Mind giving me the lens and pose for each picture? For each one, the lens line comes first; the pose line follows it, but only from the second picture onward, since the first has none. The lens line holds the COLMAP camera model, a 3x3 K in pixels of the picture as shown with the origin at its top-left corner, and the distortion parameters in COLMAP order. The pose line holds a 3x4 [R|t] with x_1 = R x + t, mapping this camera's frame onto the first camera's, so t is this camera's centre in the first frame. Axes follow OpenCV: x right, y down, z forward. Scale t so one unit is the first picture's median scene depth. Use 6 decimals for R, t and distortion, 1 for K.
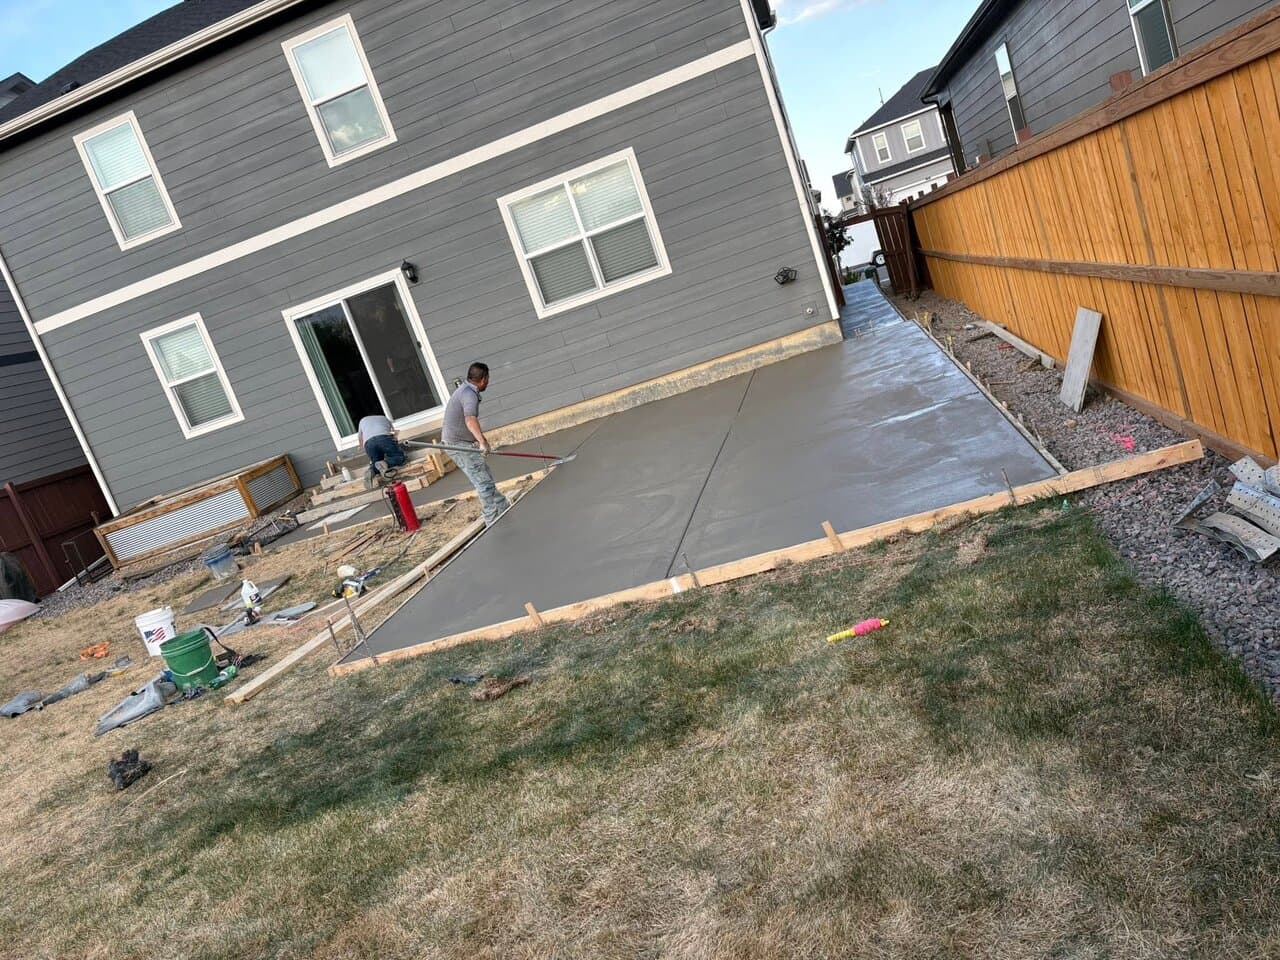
lens RADIAL K [[974.4, 0, 645.1], [0, 974.4, 489.8], [0, 0, 1]] dist [0.032500, -0.002845]
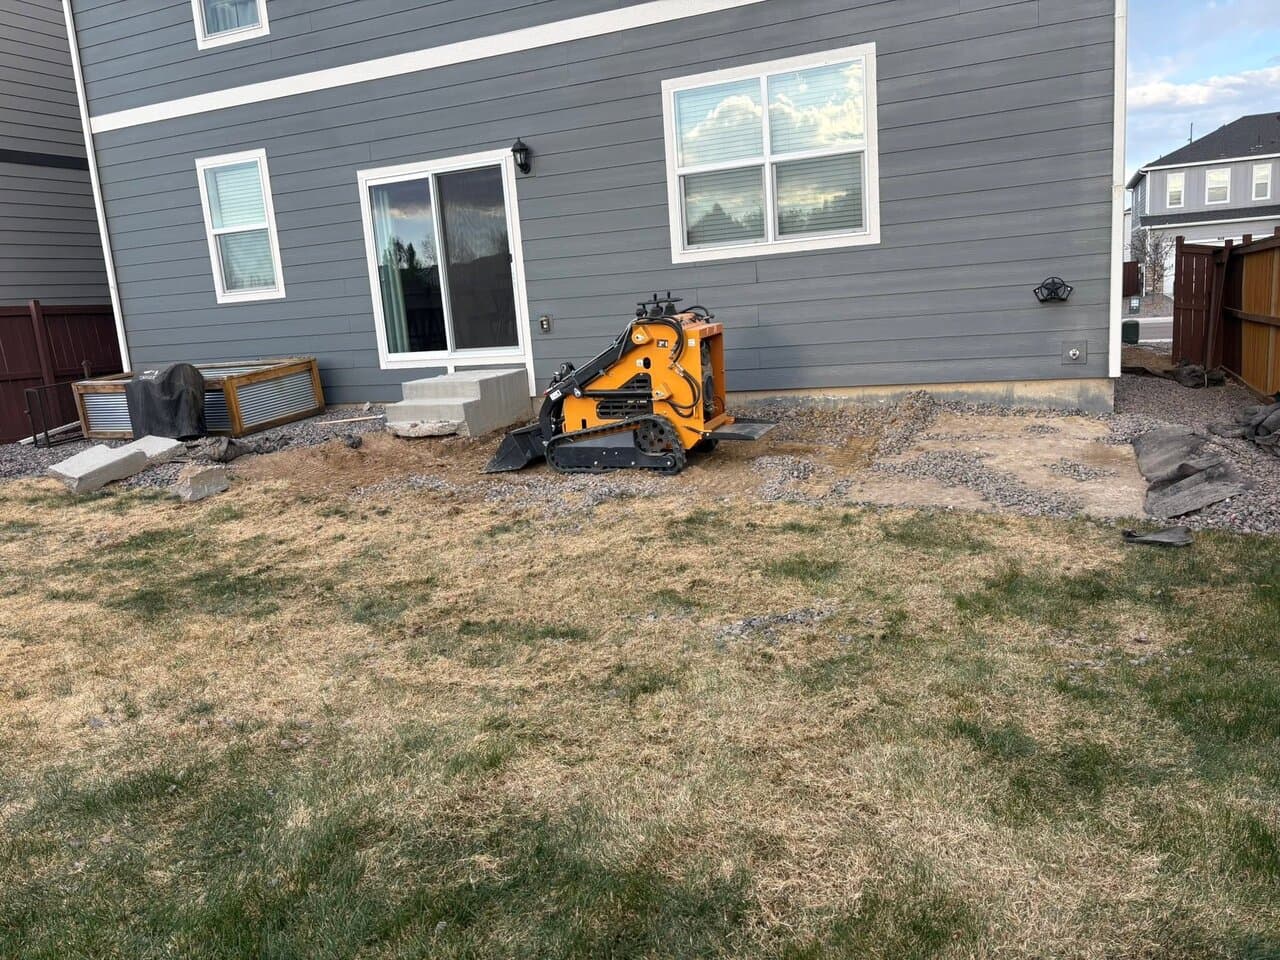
lens RADIAL K [[964.1, 0, 640.0], [0, 964.1, 480.0], [0, 0, 1]] dist [0.025064, -0.004960]
pose [[0.945540, 0.283799, -0.159412, 0.022177], [-0.280160, 0.958882, 0.045336, -0.048145], [0.165724, 0.001794, 0.986171, 0.296196]]
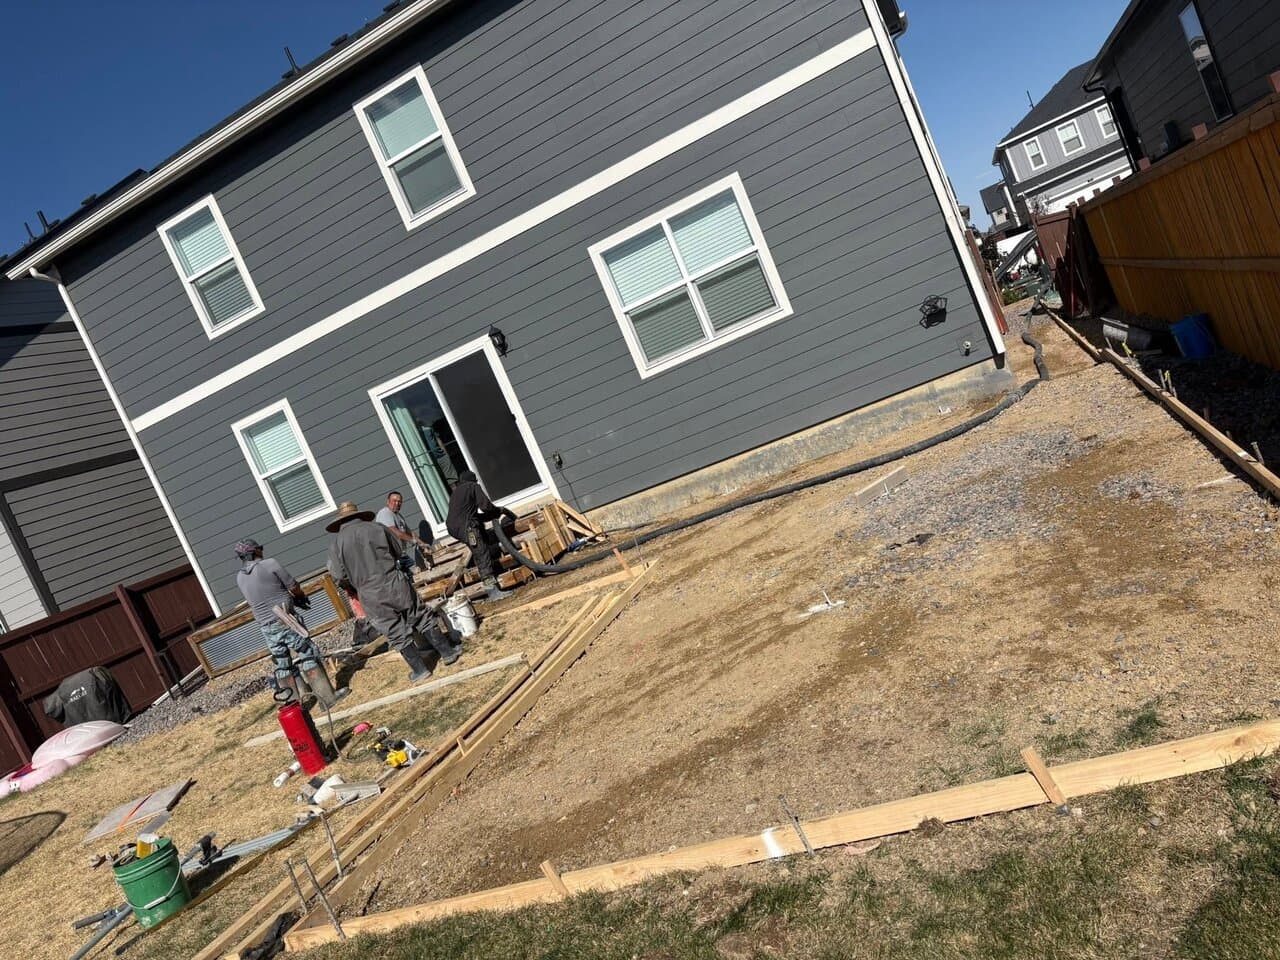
lens RADIAL K [[974.4, 0, 645.1], [0, 974.4, 489.8], [0, 0, 1]] dist [0.032500, -0.002845]
pose [[0.986161, -0.055422, -0.156255, 0.022742], [0.049188, 0.997842, -0.043492, -0.036669], [0.158329, 0.035204, 0.986759, 0.139536]]
